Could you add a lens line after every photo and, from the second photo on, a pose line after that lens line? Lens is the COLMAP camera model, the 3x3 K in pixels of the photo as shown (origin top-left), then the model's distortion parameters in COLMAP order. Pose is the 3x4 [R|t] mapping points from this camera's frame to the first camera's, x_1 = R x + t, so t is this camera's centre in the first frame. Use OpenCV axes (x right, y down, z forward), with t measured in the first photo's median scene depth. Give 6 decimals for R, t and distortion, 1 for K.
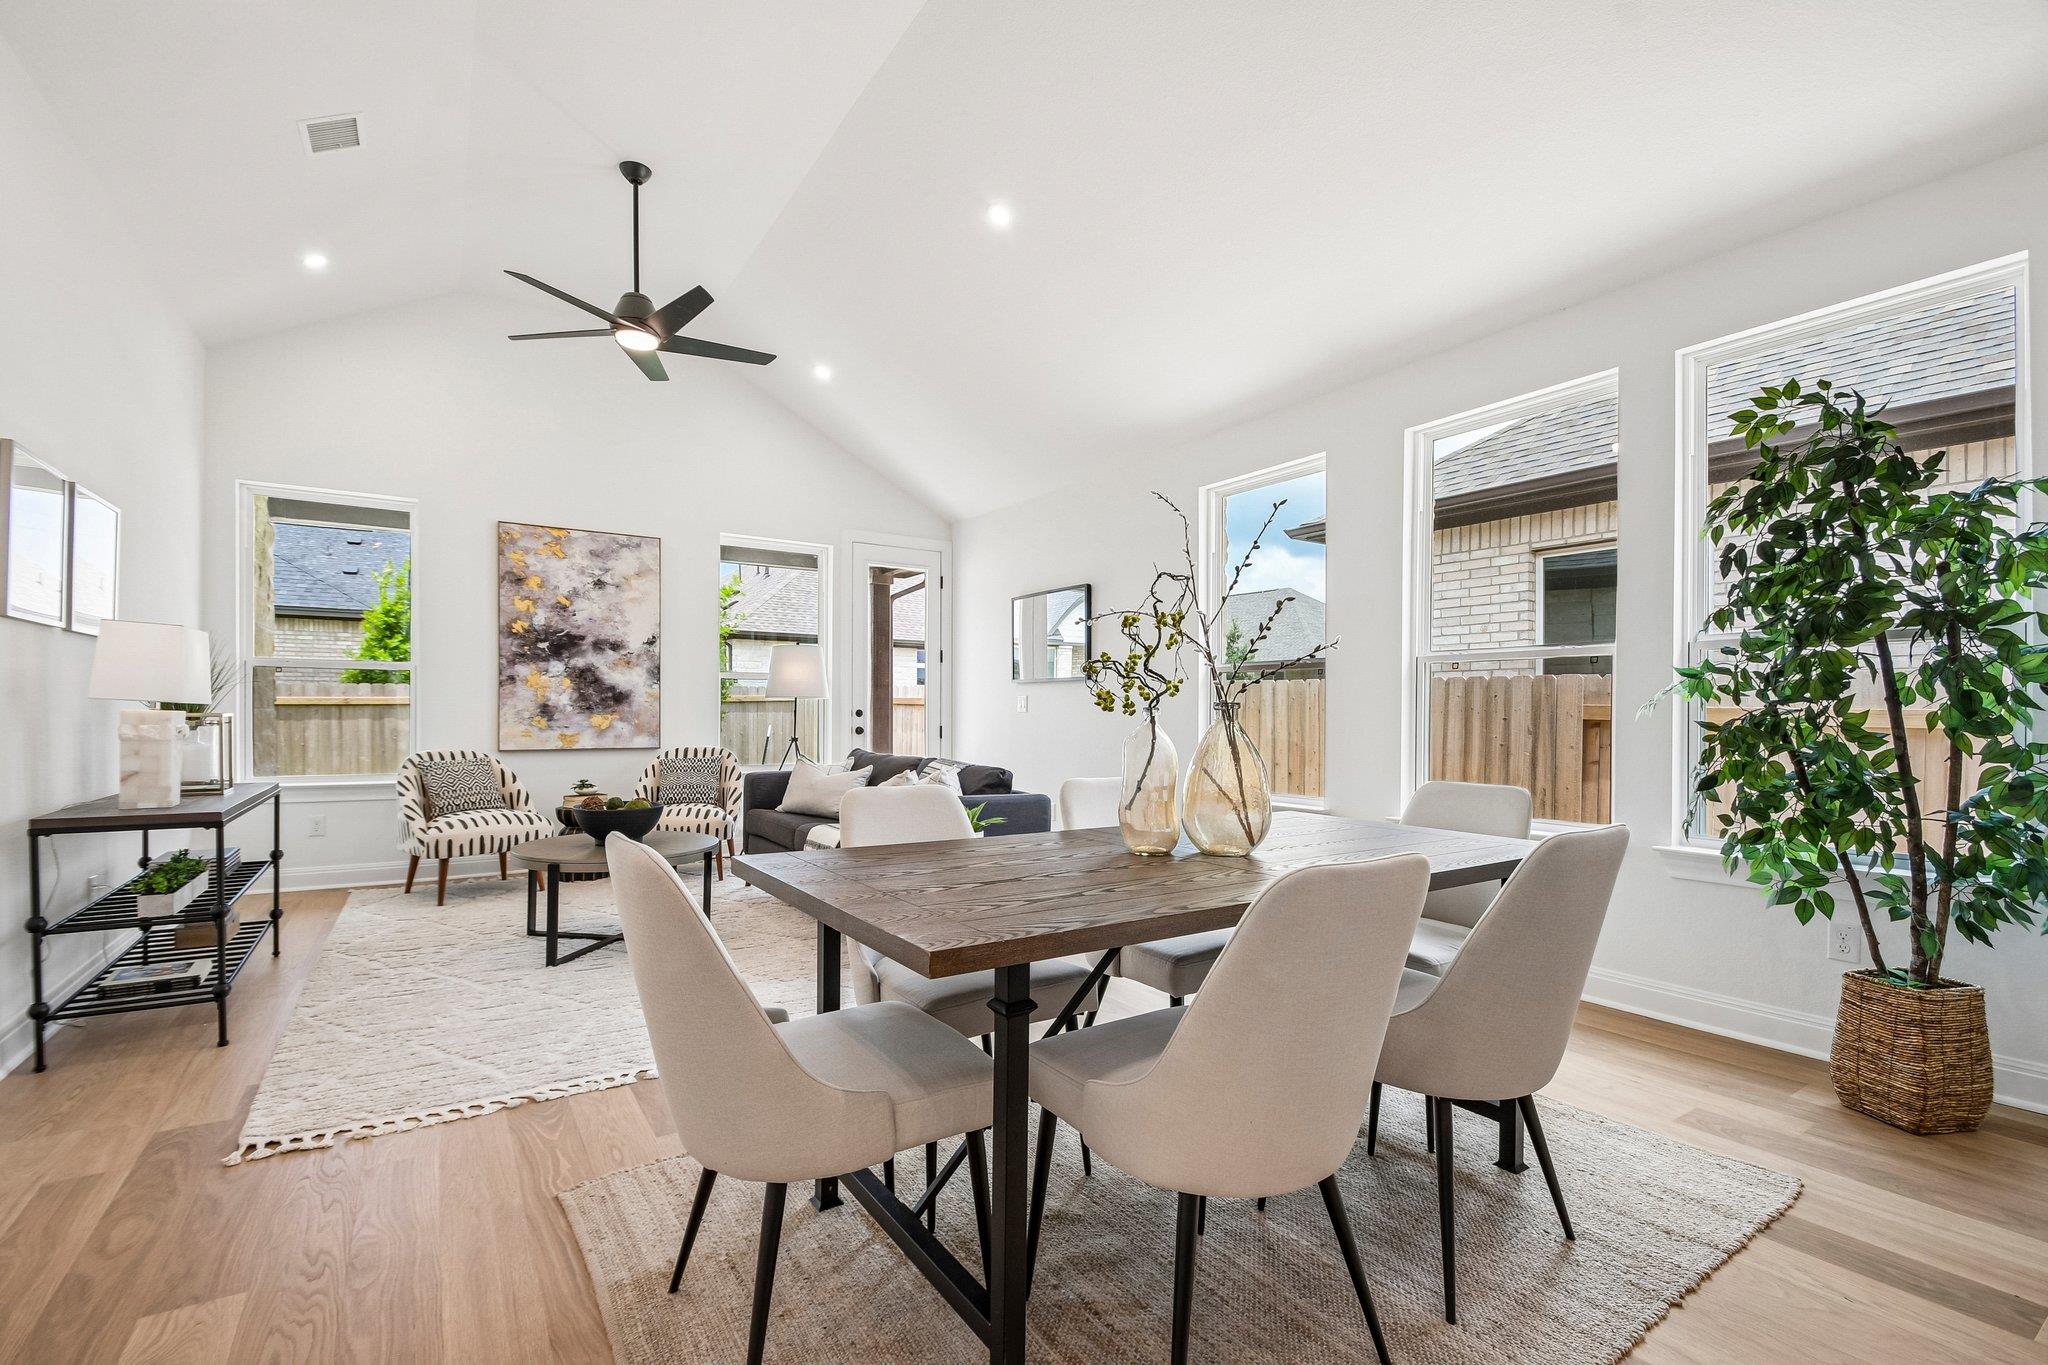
lens RADIAL K [[931.3, 0, 1026.6], [0, 931.3, 720.5], [0, 0, 1]] dist [0.021310, -0.018976]
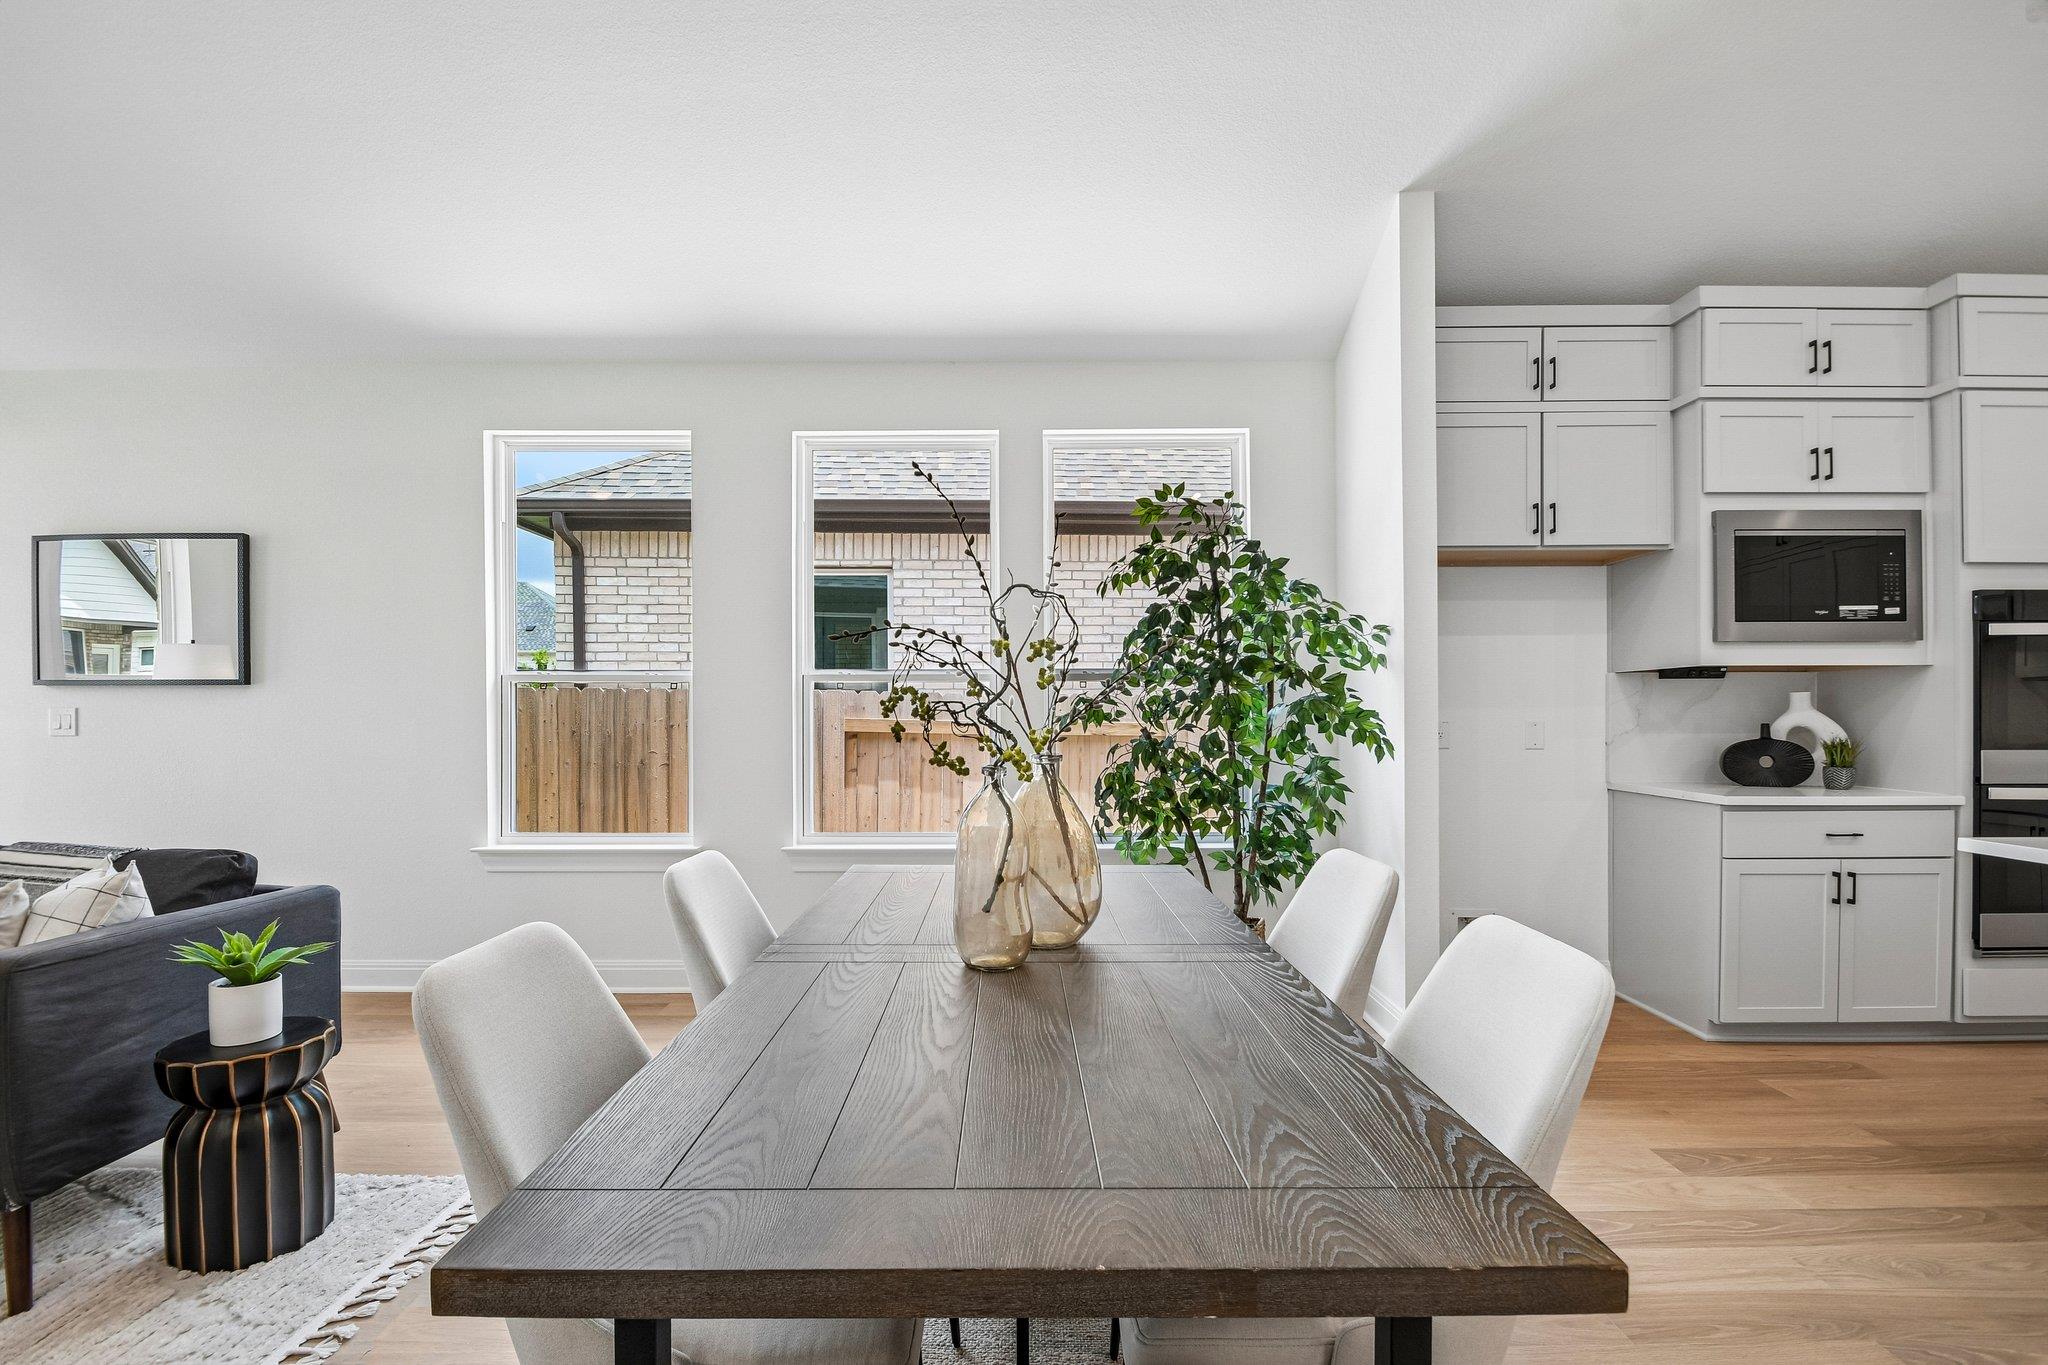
lens RADIAL K [[912.7, 0, 1015.4], [0, 912.7, 719.8], [0, 0, 1]] dist [0.006488, -0.009251]
pose [[0.551610, -0.012846, 0.834003, -0.175551], [0.009167, 0.999914, 0.009339, -0.021952], [-0.834052, 0.002494, 0.551681, 0.235722]]
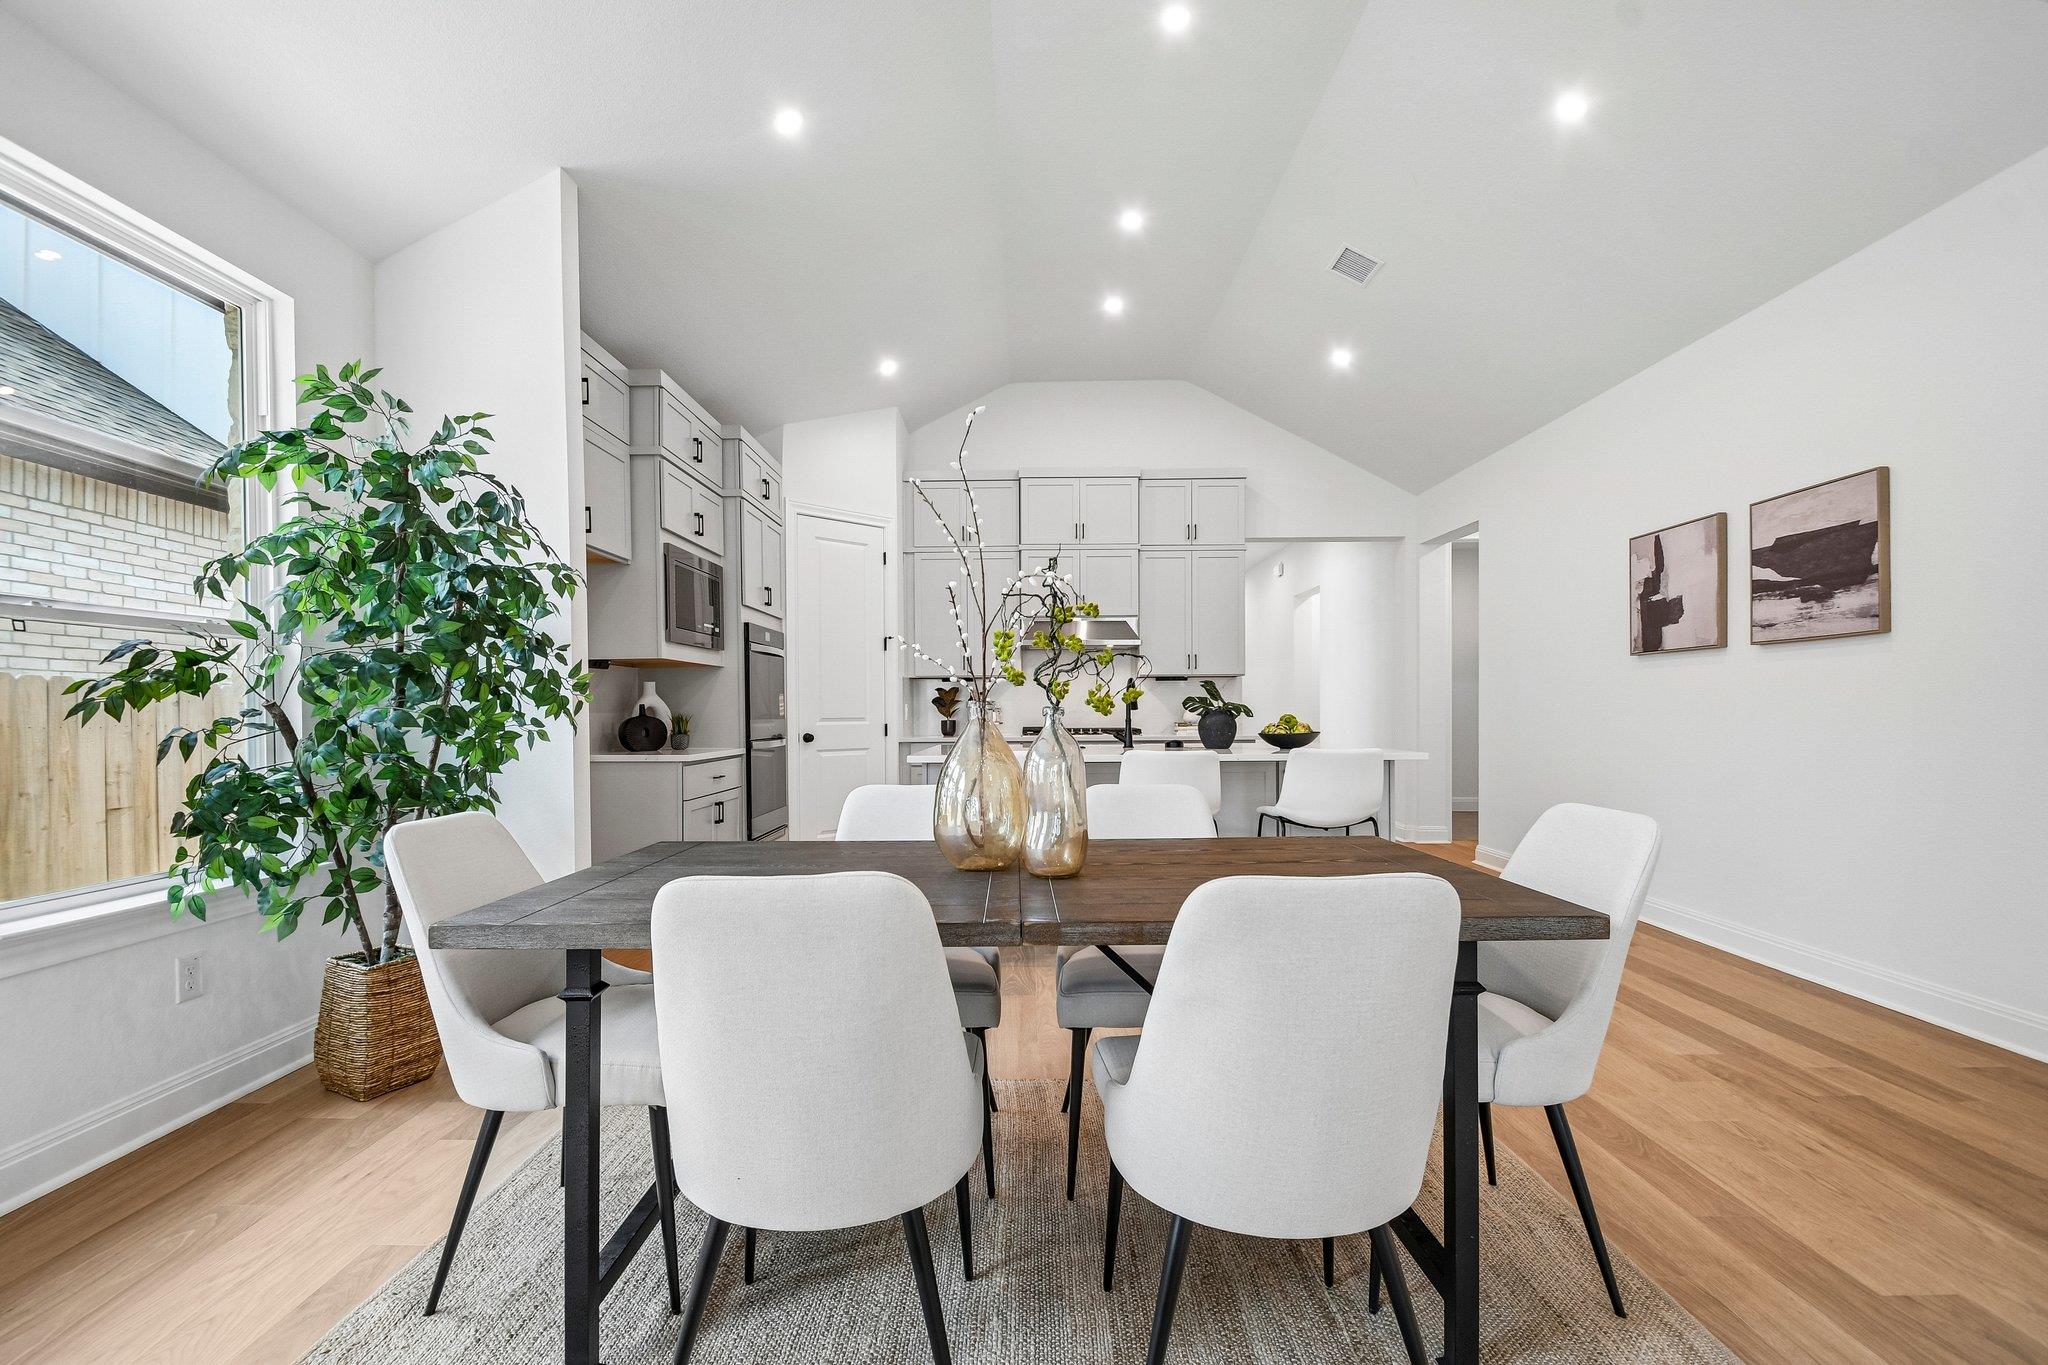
lens RADIAL K [[912.7, 0, 1015.4], [0, 912.7, 719.8], [0, 0, 1]] dist [0.006488, -0.009251]
pose [[-0.826320, -0.012226, 0.563068, -0.129215], [-0.001808, 0.999817, 0.019057, -0.011537], [-0.563198, 0.014729, -0.826191, 0.637978]]
